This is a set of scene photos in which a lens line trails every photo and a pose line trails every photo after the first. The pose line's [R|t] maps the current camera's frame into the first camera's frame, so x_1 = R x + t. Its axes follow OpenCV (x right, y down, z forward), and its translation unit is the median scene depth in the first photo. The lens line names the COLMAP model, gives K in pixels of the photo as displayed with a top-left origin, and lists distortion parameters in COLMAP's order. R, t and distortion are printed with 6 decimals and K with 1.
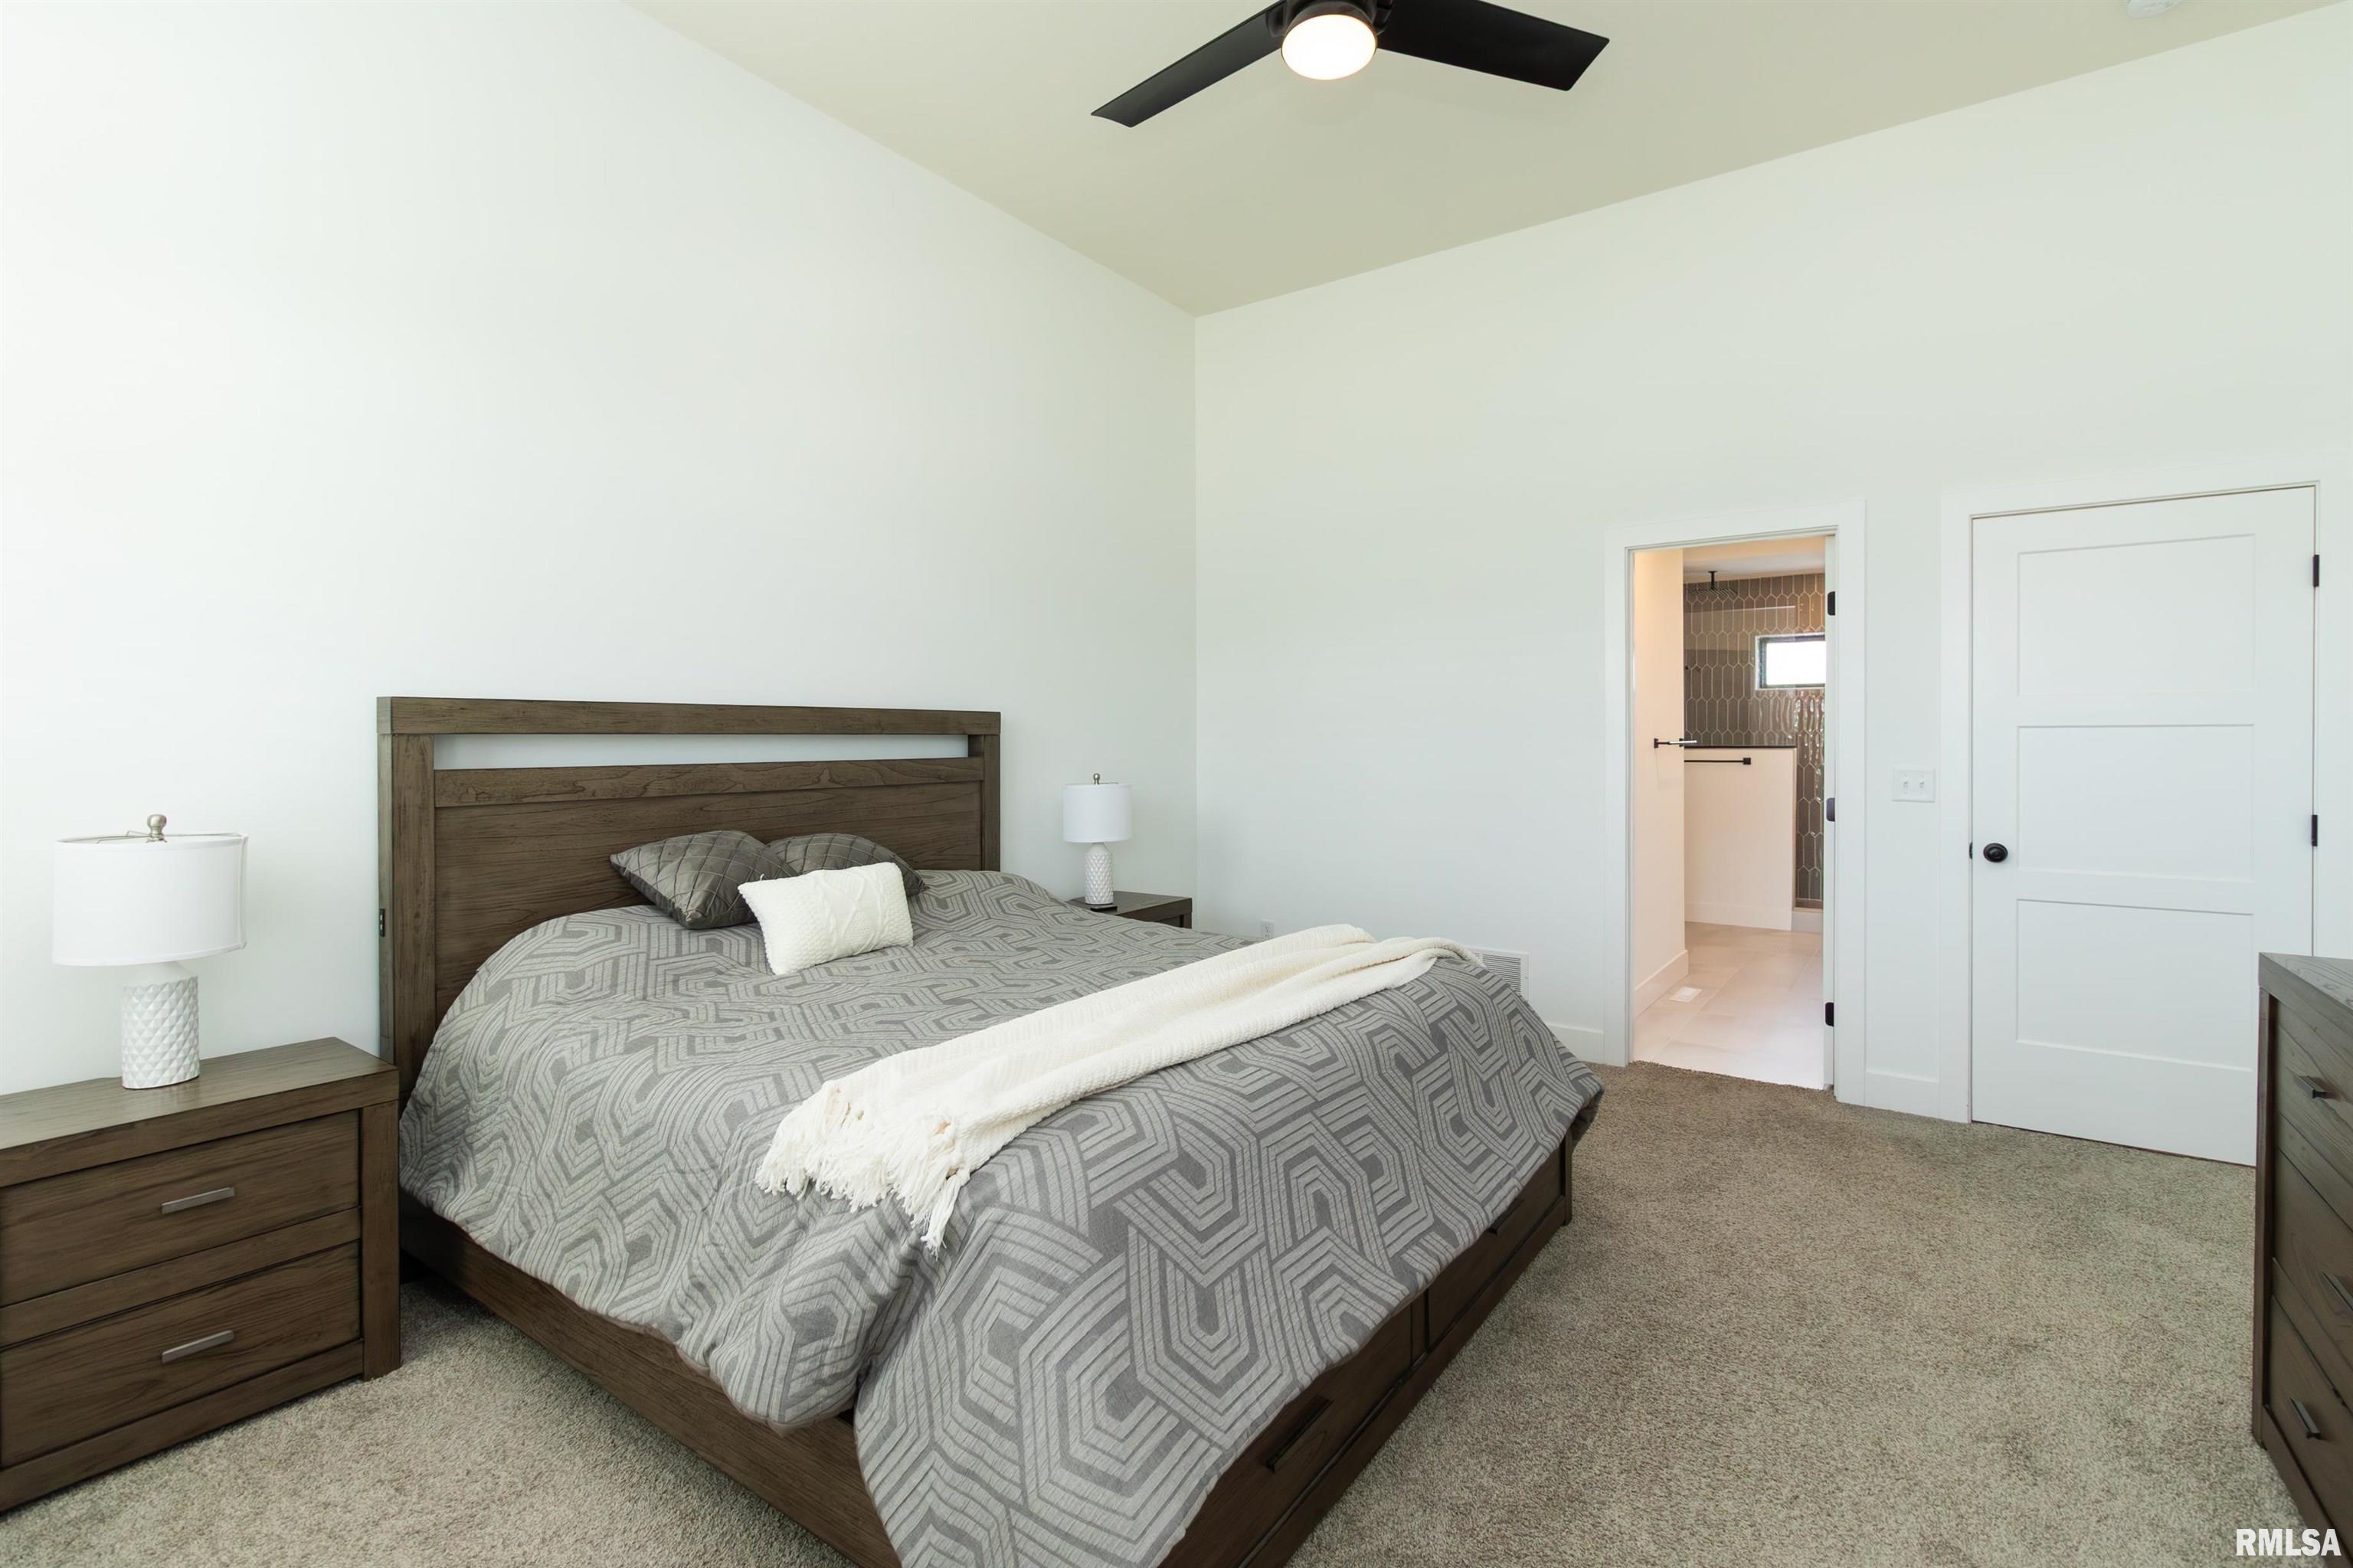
lens RADIAL K [[1087.8, 0, 1187.4], [0, 1087.8, 739.8], [0, 0, 1]] dist [-0.001820, 0.000292]
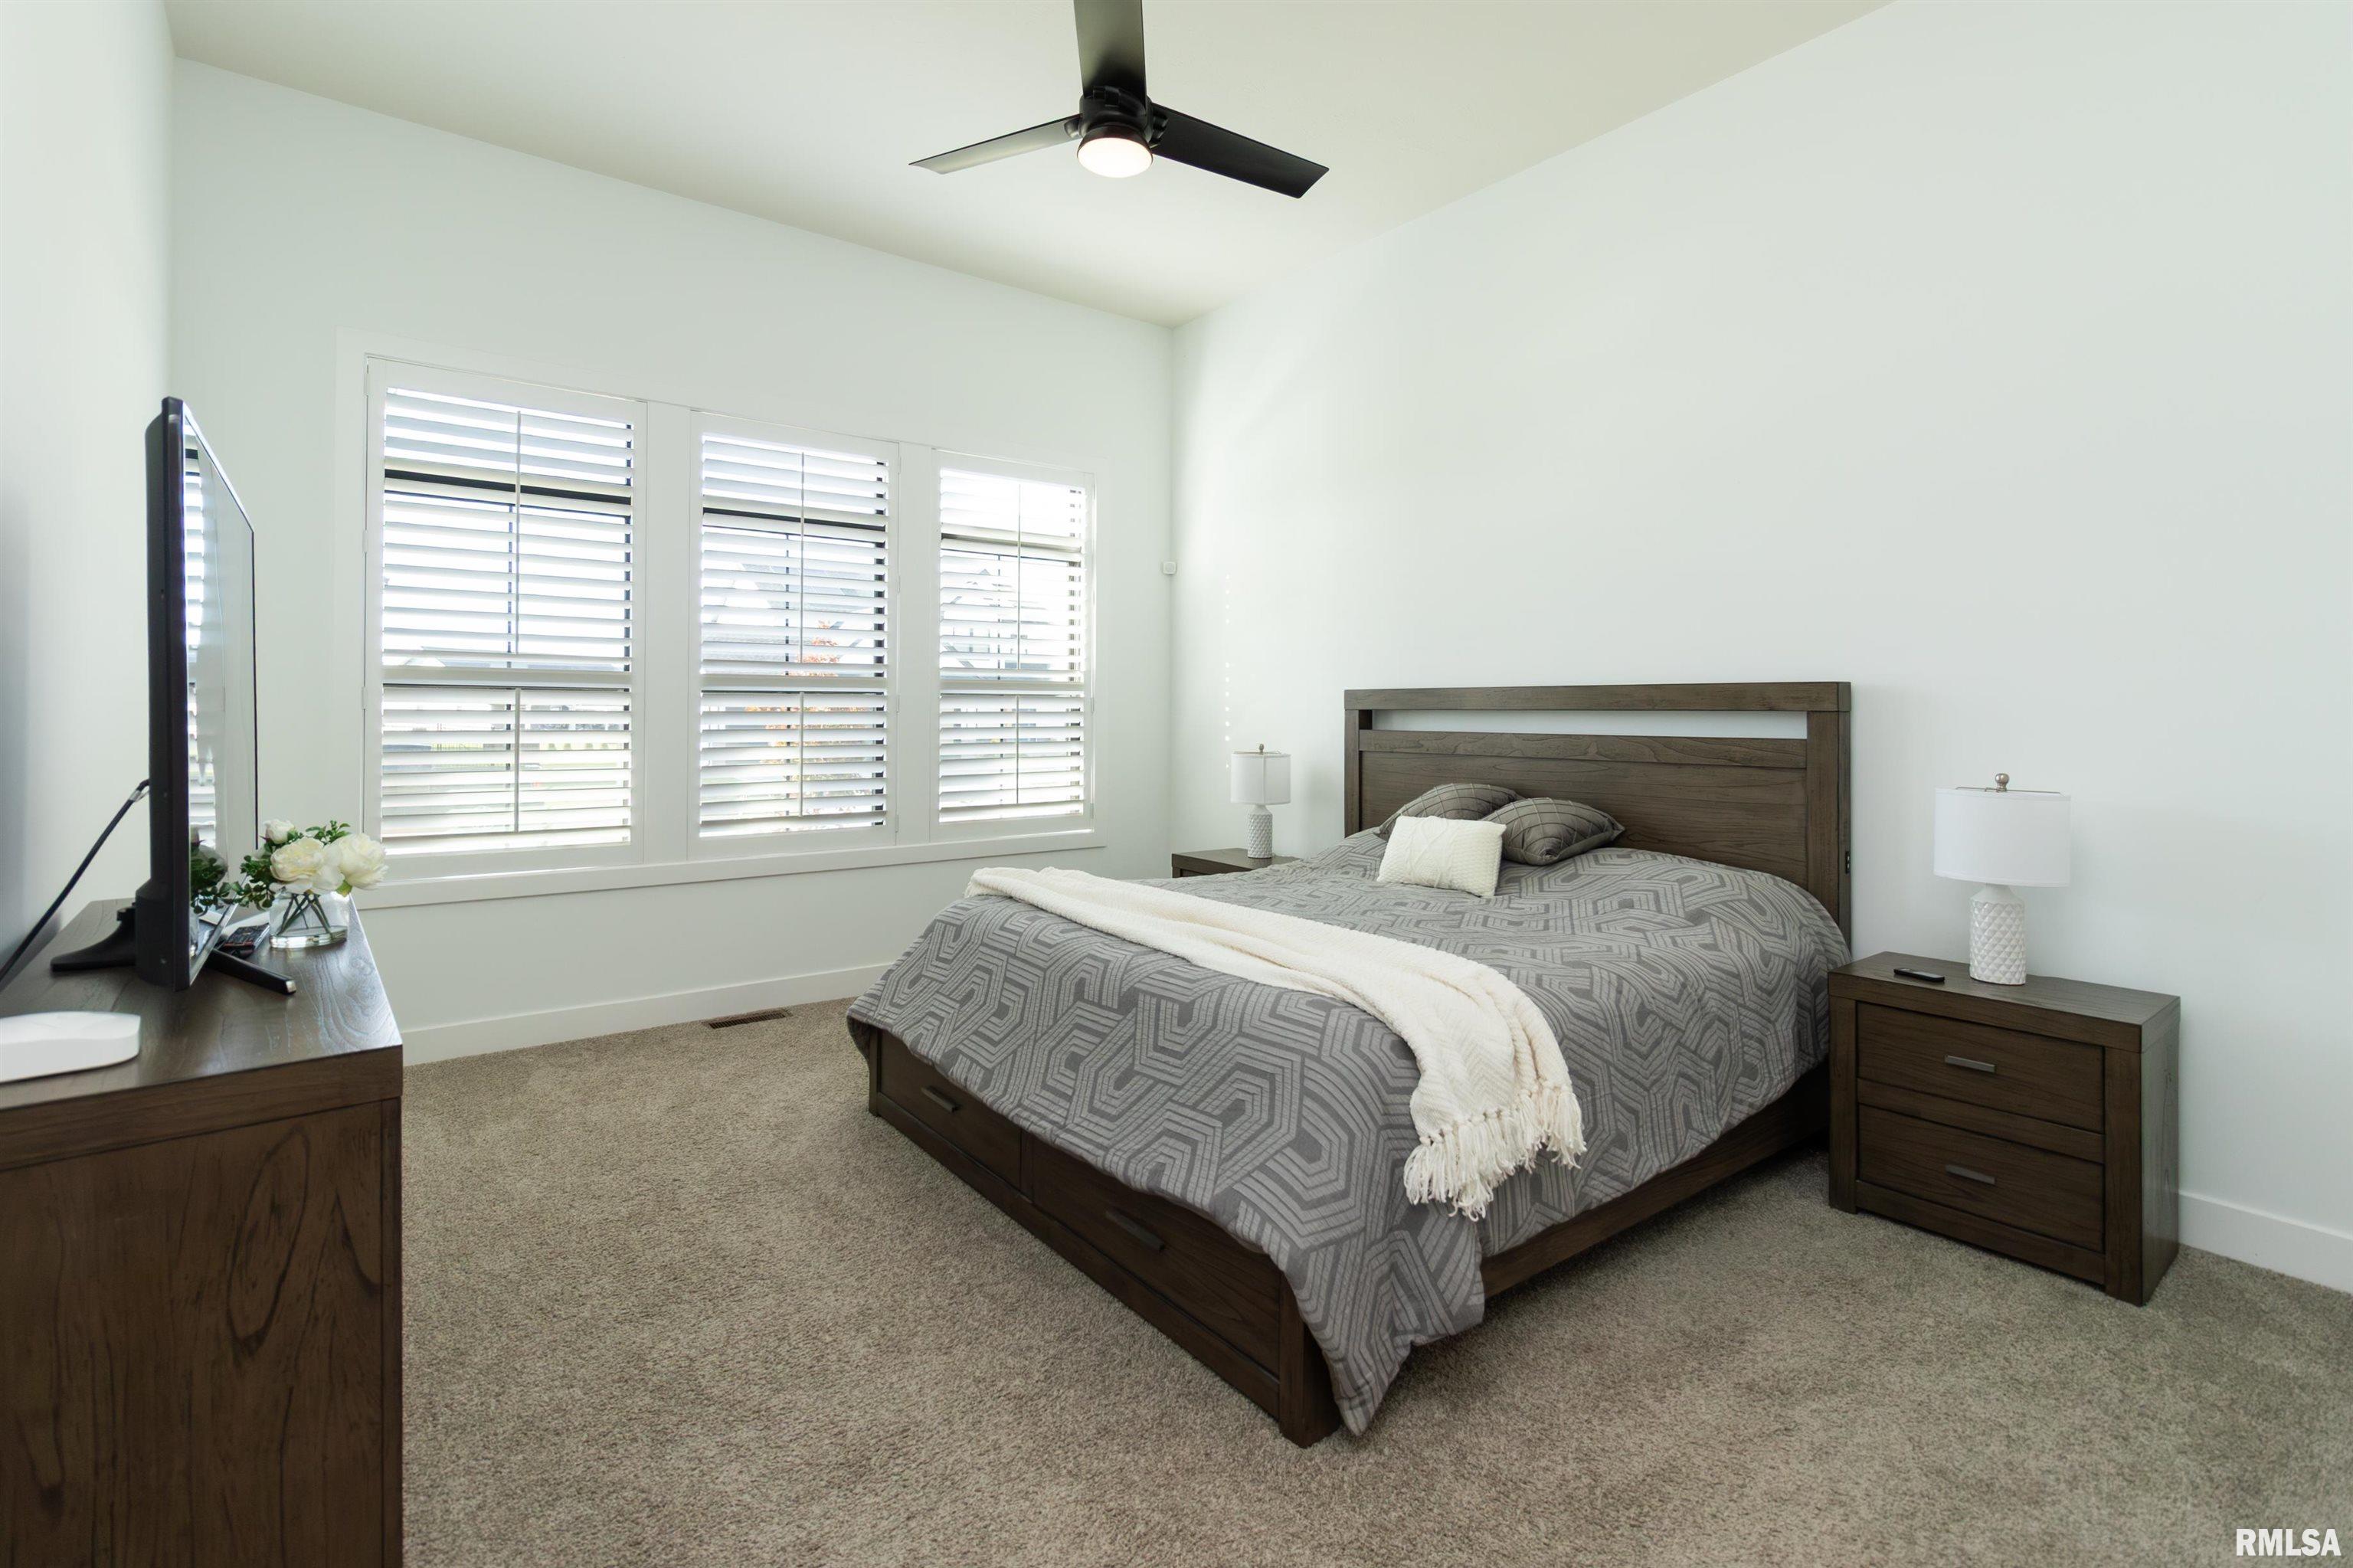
lens RADIAL K [[1087.8, 0, 1184.3], [0, 1087.8, 717.5], [0, 0, 1]] dist [-0.001820, 0.000292]
pose [[-0.291820, 0.004886, -0.956461, 1.205273], [-0.007348, 0.999946, 0.007350, -0.004198], [0.956445, 0.009173, -0.291769, 1.350828]]
